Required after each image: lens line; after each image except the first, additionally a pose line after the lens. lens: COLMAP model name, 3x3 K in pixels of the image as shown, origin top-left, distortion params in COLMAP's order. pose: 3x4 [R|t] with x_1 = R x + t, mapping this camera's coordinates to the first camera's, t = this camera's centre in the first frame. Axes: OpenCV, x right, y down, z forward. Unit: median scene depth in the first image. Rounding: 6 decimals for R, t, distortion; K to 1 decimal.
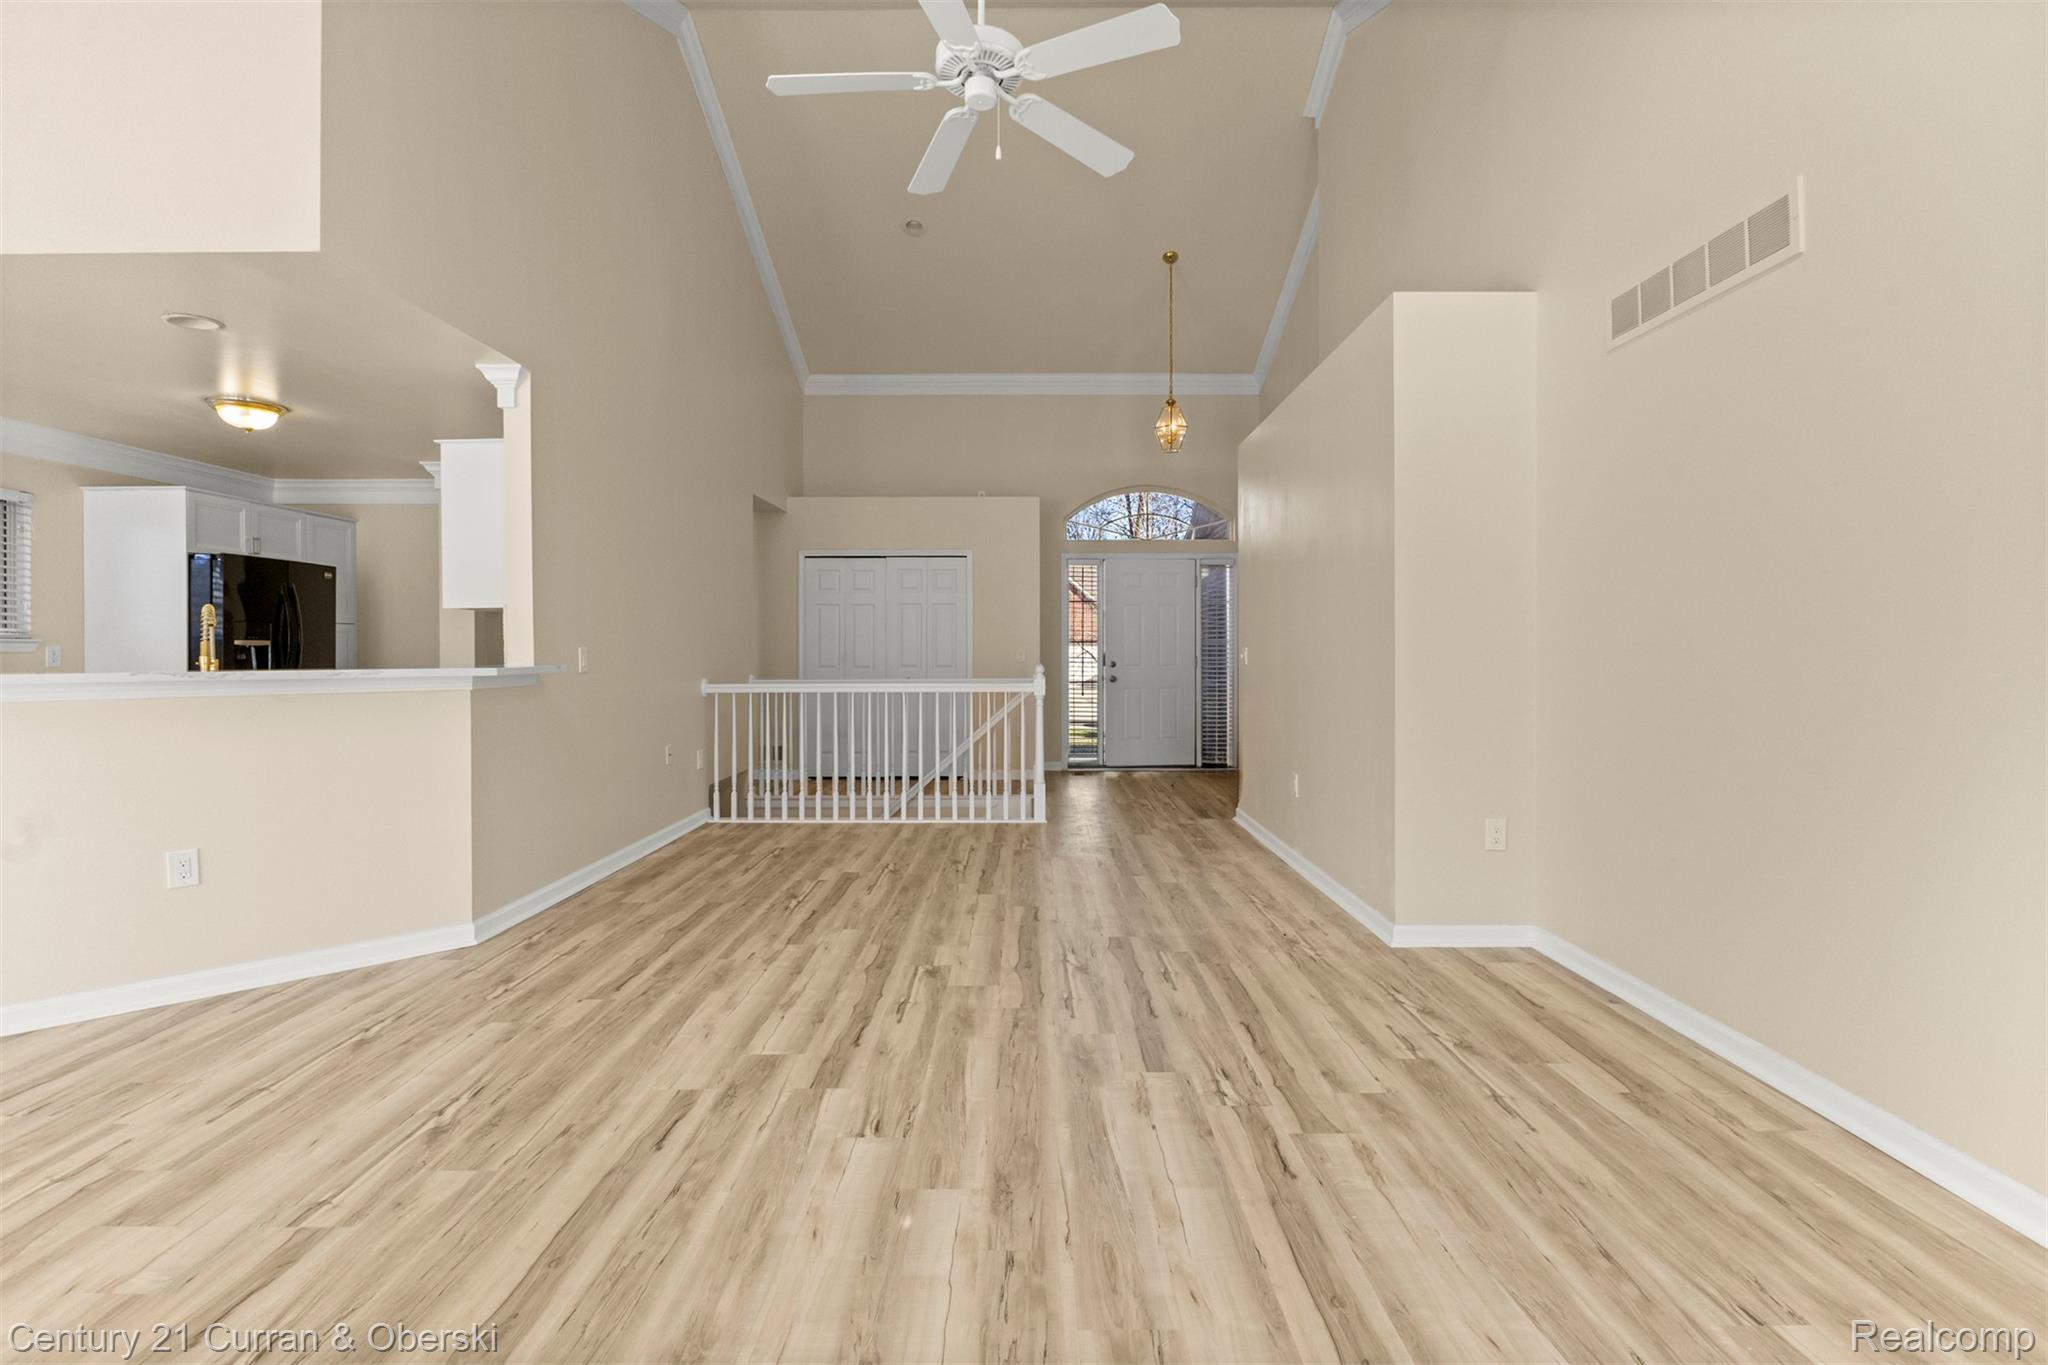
lens RADIAL K [[910.7, 0, 1024.0], [0, 910.7, 682.5], [0, 0, 1]] dist [-0.015035, -0.000542]
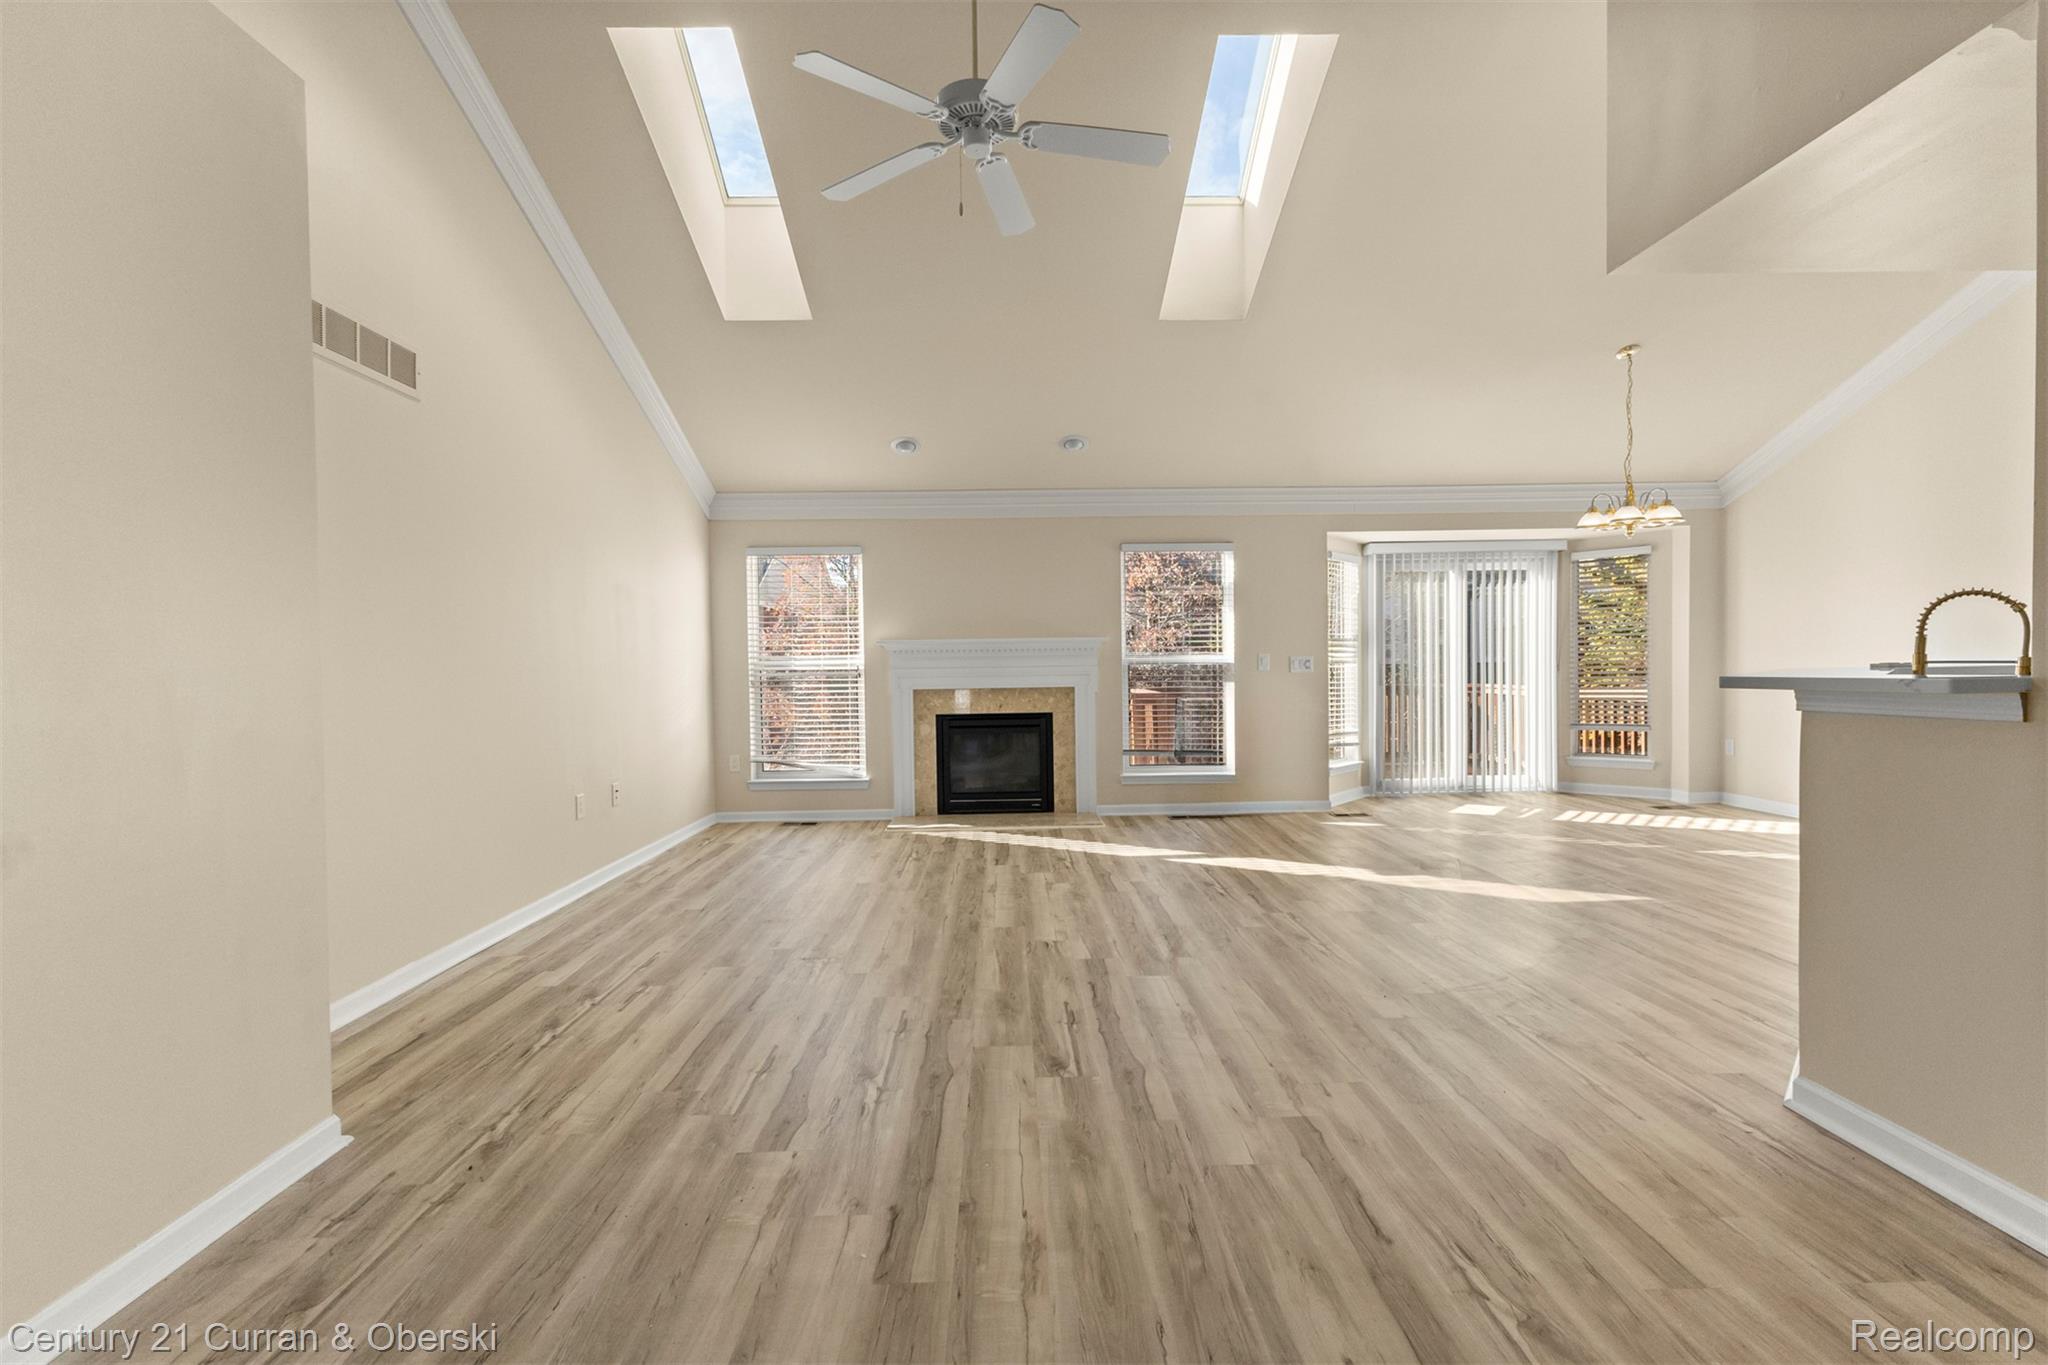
lens RADIAL K [[889.2, 0, 1031.2], [0, 889.2, 674.1], [0, 0, 1]] dist [0.012191, -0.005193]
pose [[-0.999410, 0.017041, -0.029817, -0.066084], [0.015698, 0.998877, 0.044712, -0.063656], [0.030546, 0.044217, -0.998555, 1.916073]]
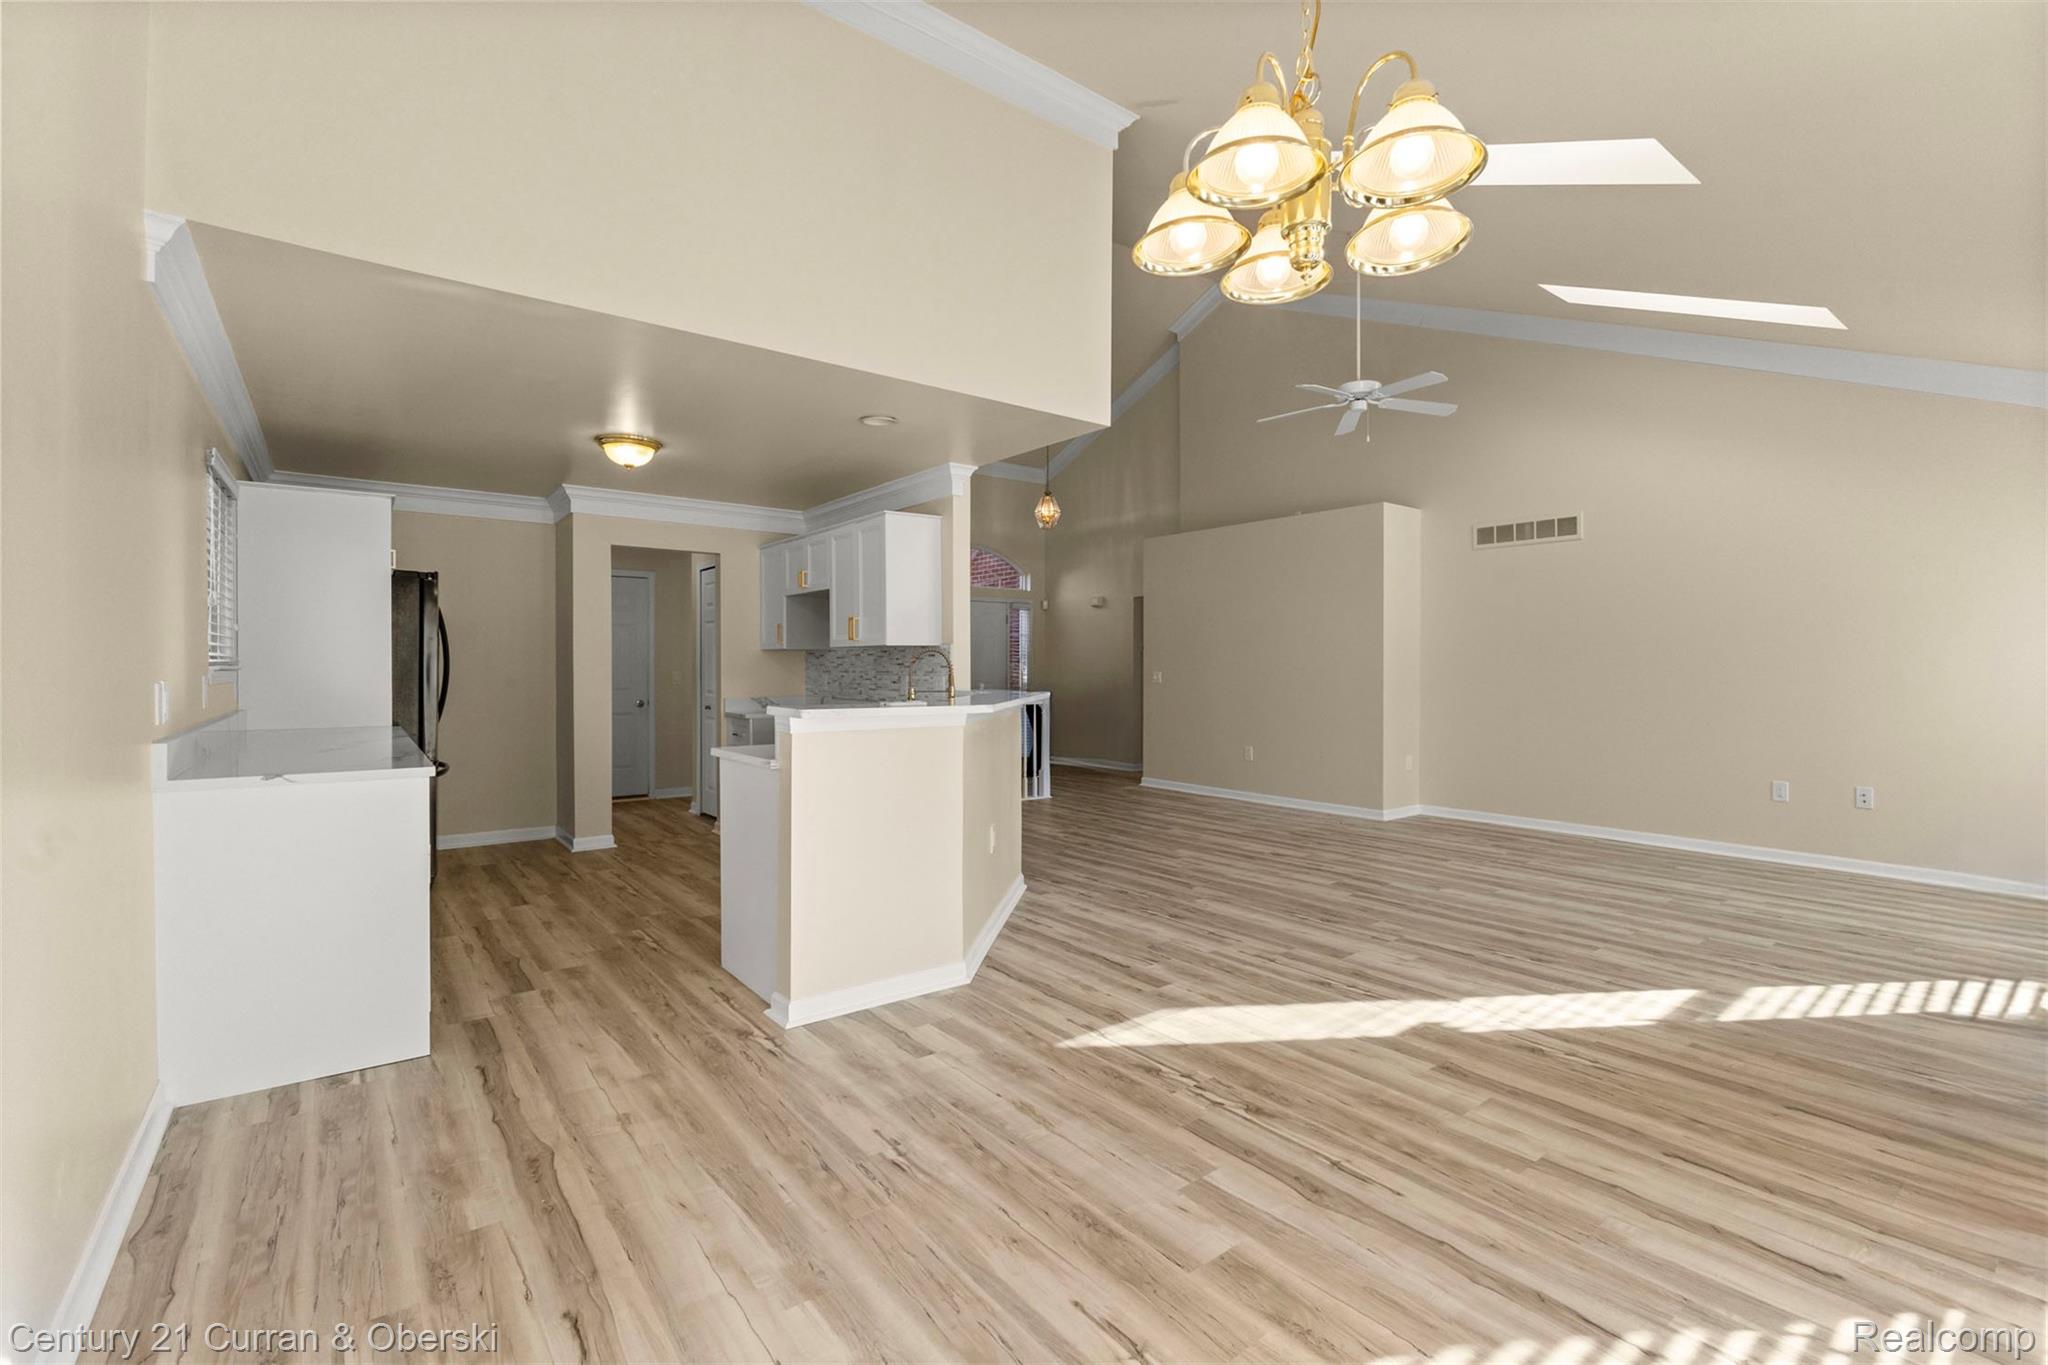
lens RADIAL K [[901.1, 0, 1024.0], [0, 901.1, 682.5], [0, 0, 1]] dist [0.000110, -0.017517]
pose [[0.795263, -0.010051, 0.606182, -1.736173], [0.019221, 0.999778, -0.008638, -0.021042], [-0.605960, 0.018521, 0.795279, -0.146956]]
